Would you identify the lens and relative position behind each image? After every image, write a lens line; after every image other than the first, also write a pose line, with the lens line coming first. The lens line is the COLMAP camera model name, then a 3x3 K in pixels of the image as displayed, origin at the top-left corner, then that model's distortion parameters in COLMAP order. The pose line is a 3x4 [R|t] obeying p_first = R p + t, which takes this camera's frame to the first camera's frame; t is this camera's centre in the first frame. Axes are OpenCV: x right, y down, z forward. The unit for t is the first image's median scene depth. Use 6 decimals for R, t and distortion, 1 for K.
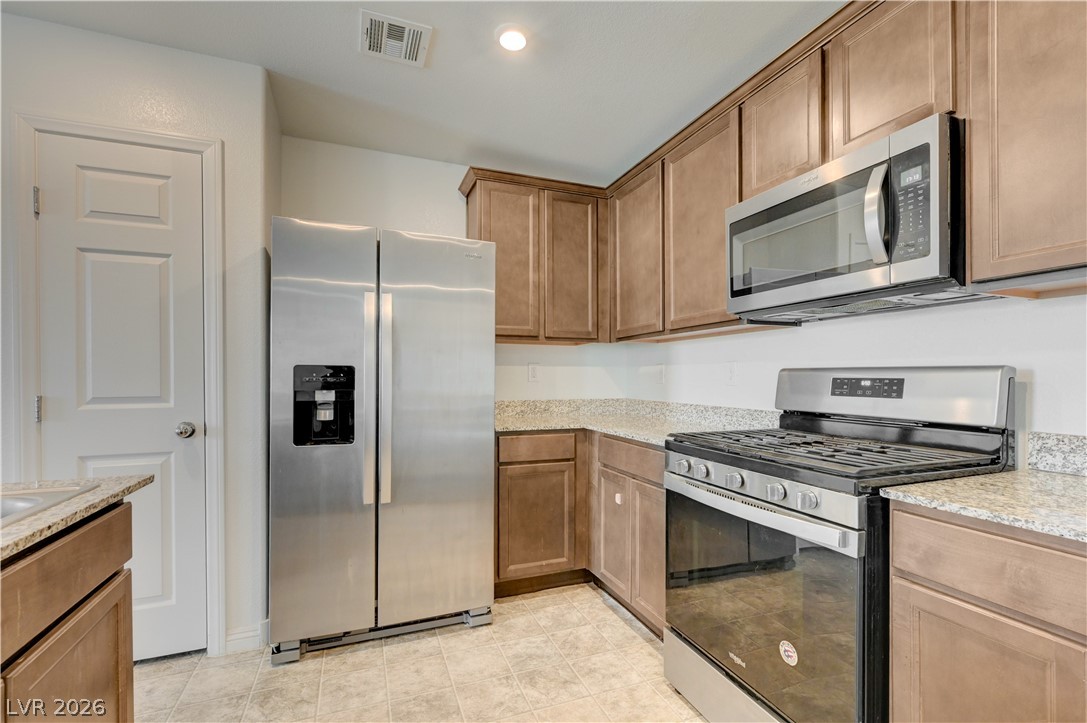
lens RADIAL K [[482.7, 0, 548.5], [0, 482.7, 378.4], [0, 0, 1]] dist [0.000406, 0.000044]
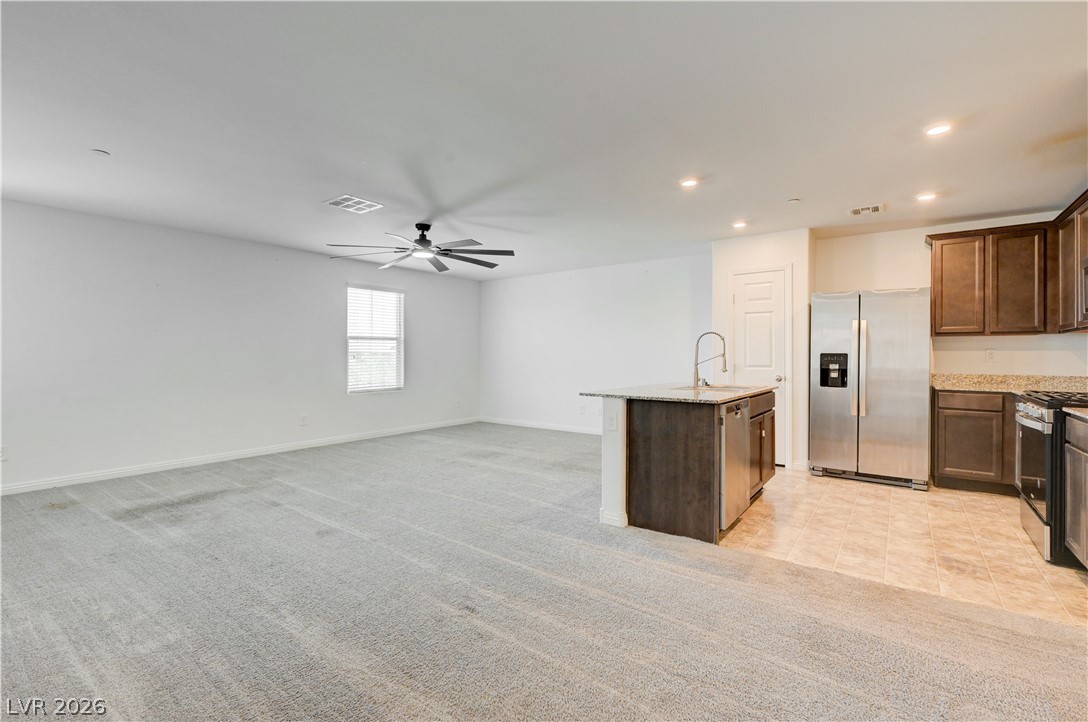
lens RADIAL K [[485.1, 0, 549.1], [0, 485.1, 356.2], [0, 0, 1]] dist [-0.000268, 0.000155]
pose [[0.532057, 0.003997, -0.846699, 0.749672], [-0.004543, 0.999988, 0.001865, -0.010256], [0.846696, 0.002854, 0.532069, -1.340579]]
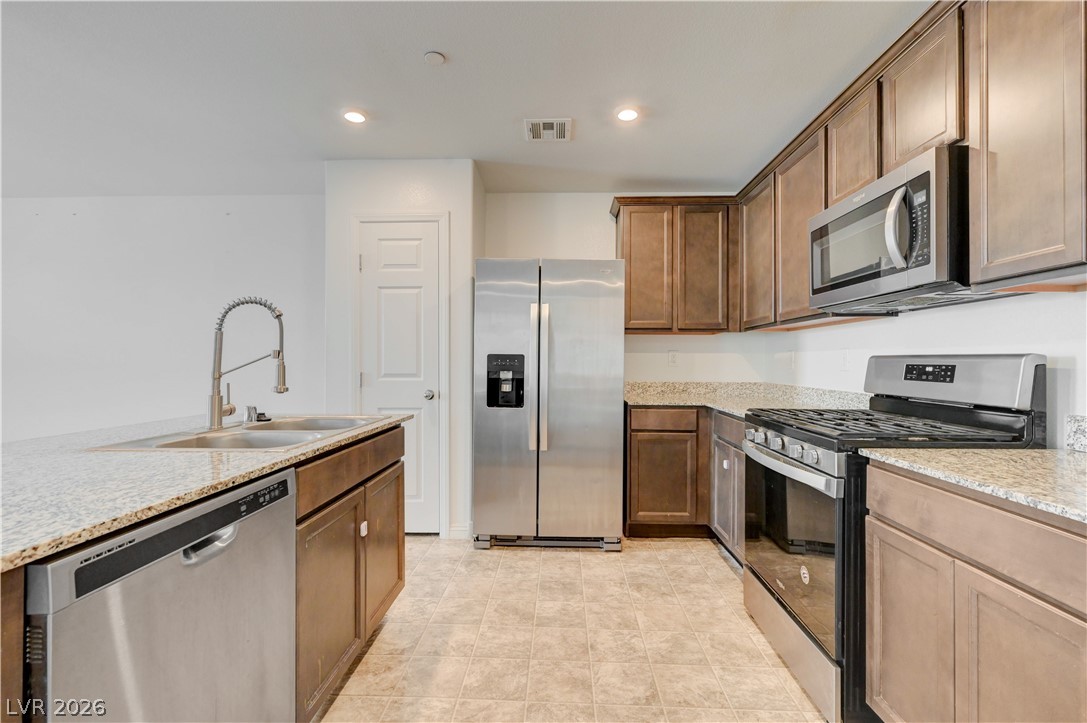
lens RADIAL K [[479.3, 0, 549.5], [0, 479.3, 361.6], [0, 0, 1]] dist [0.000853, 0.000261]
pose [[0.918604, 0.002772, -0.395170, 0.234327], [-0.004238, 0.999987, -0.002836, -0.000481], [0.395157, 0.004280, 0.918604, -0.292172]]
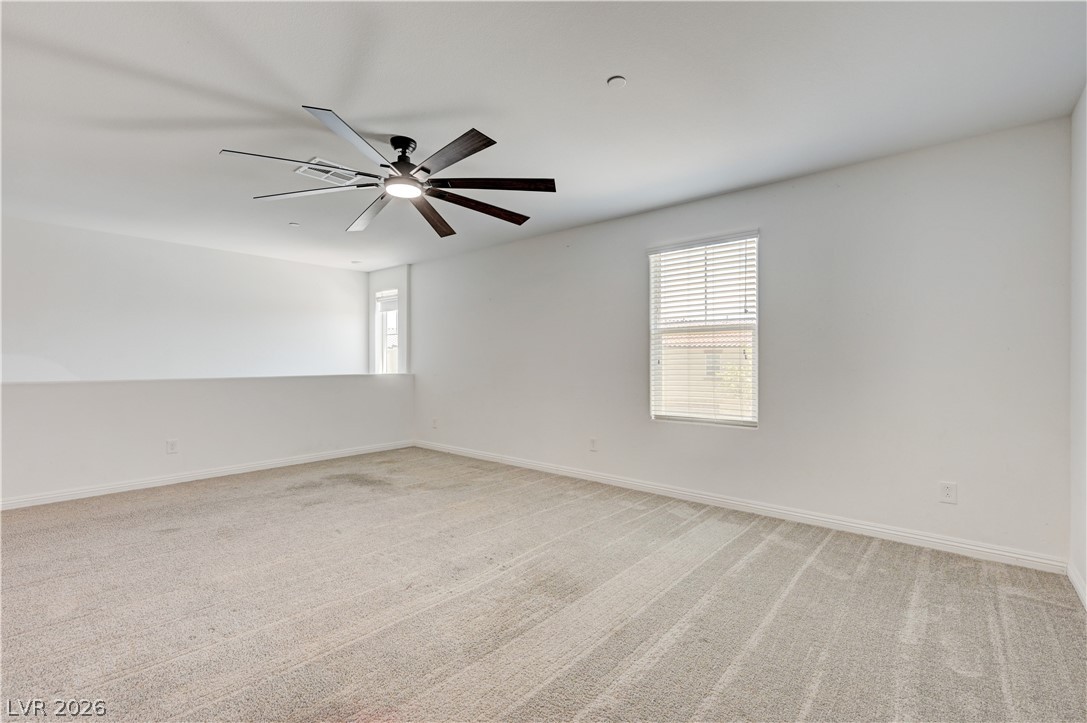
lens RADIAL K [[479.3, 0, 549.5], [0, 479.3, 361.6], [0, 0, 1]] dist [0.000853, 0.000261]
pose [[-0.887637, 0.002123, -0.460538, -1.282935], [0.001472, 0.999997, 0.001772, 0.000864], [0.460541, 0.000895, -0.887638, 0.792365]]
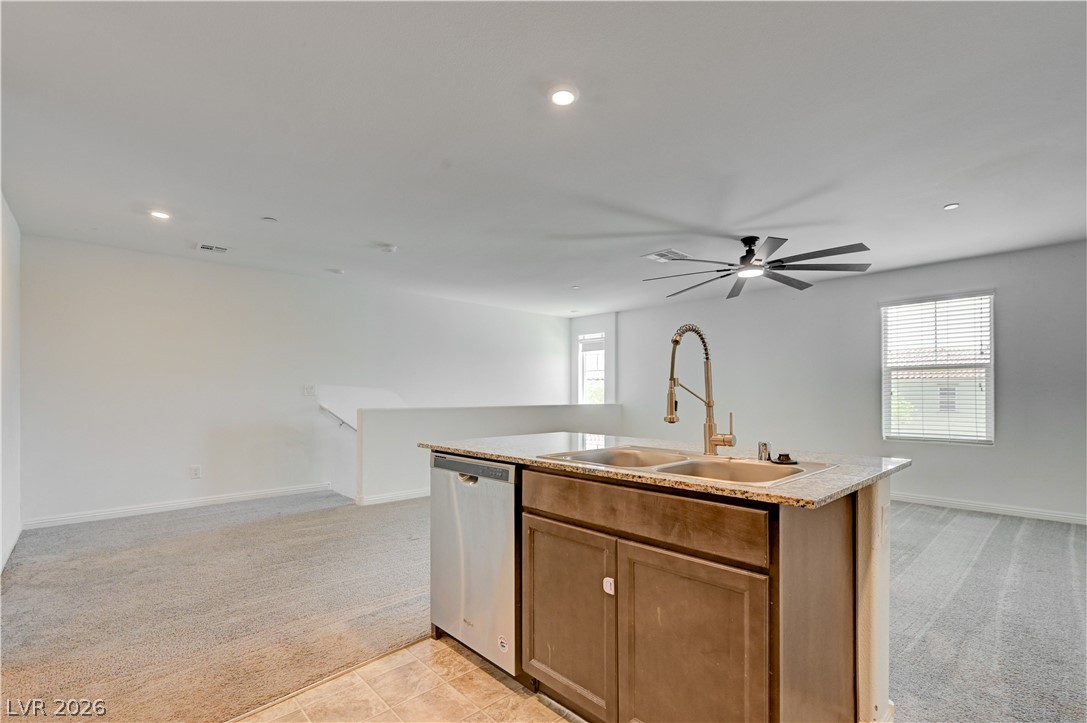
lens RADIAL K [[492.3, 0, 546.4], [0, 492.3, 392.1], [0, 0, 1]] dist [0.003150, 0.000747]
pose [[-0.932029, 0.000566, -0.362384, -0.030623], [0.001936, 0.999992, -0.003417, 0.004985], [0.362380, -0.003886, -0.932022, 0.963964]]
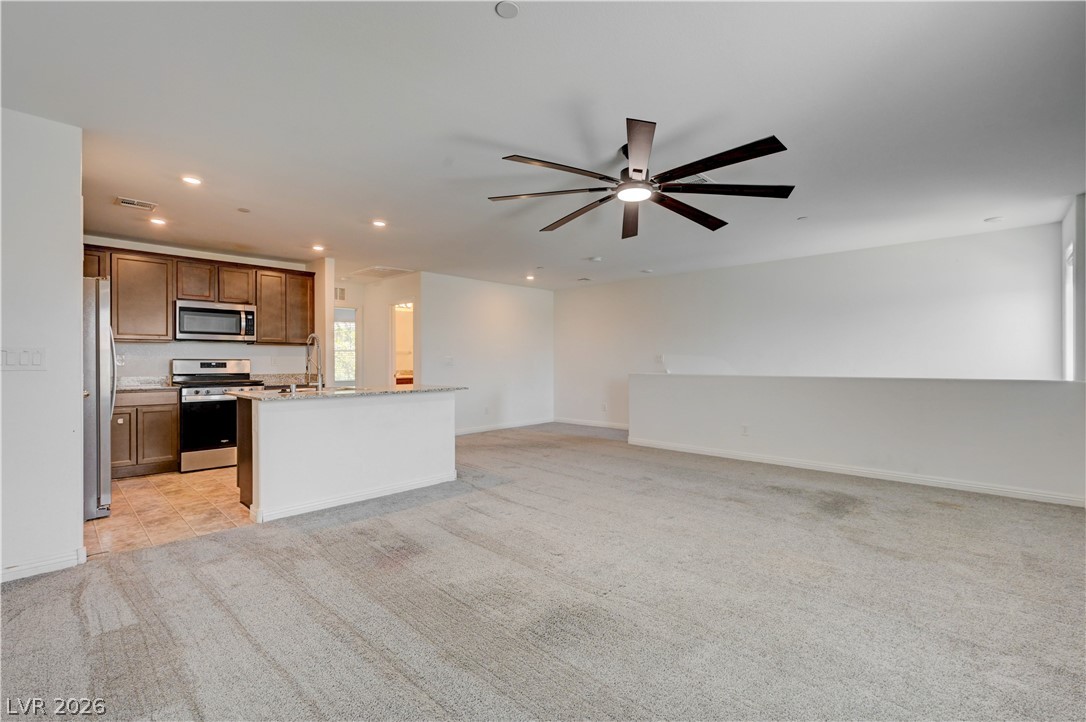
lens RADIAL K [[478.9, 0, 548.9], [0, 478.9, 361.1], [0, 0, 1]] dist [0.000853, 0.000261]
pose [[-0.414707, 0.000753, 0.909955, -2.741177], [0.002415, 0.999997, 0.000273, -0.004271], [-0.909952, 0.002311, -0.414708, 0.201113]]
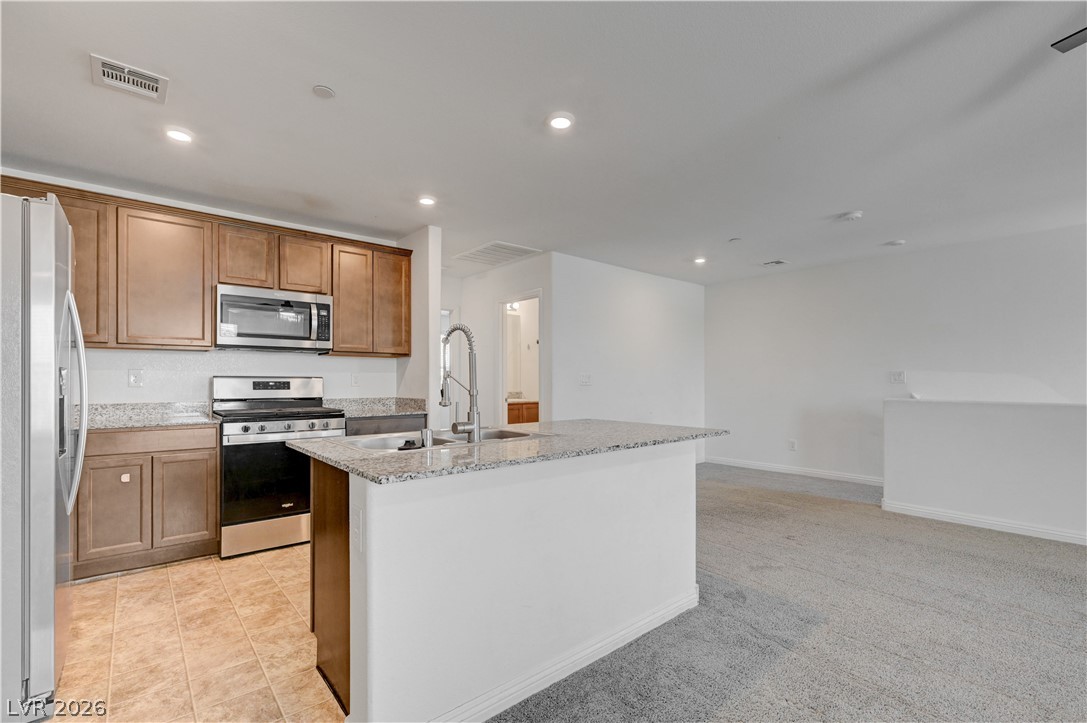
lens RADIAL K [[482.7, 0, 548.5], [0, 482.7, 378.4], [0, 0, 1]] dist [0.000406, 0.000044]
pose [[-0.322036, 0.004482, 0.946717, -1.542570], [0.001593, 0.999990, -0.004193, -0.002698], [-0.946726, 0.000158, -0.322040, 0.403411]]
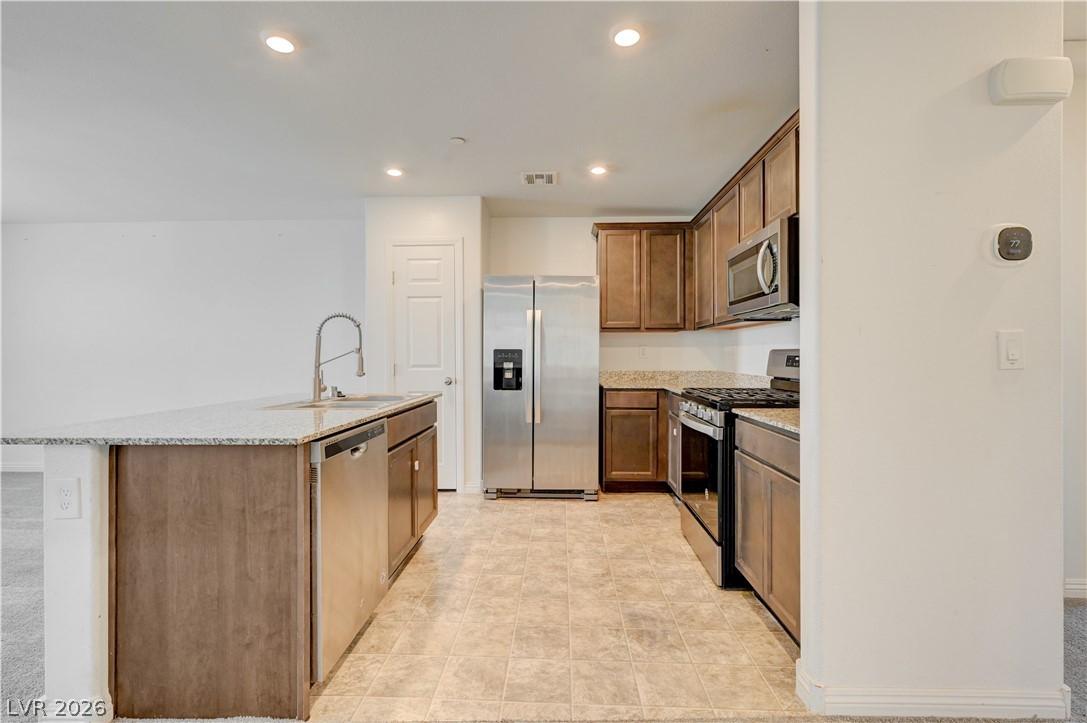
lens RADIAL K [[484.6, 0, 548.6], [0, 484.6, 356.7], [0, 0, 1]] dist [-0.000268, 0.000155]
pose [[0.918345, 0.000633, -0.395780, 0.431919], [0.000086, 0.999998, 0.001801, -0.000127], [0.395780, -0.001688, 0.918344, -0.682055]]
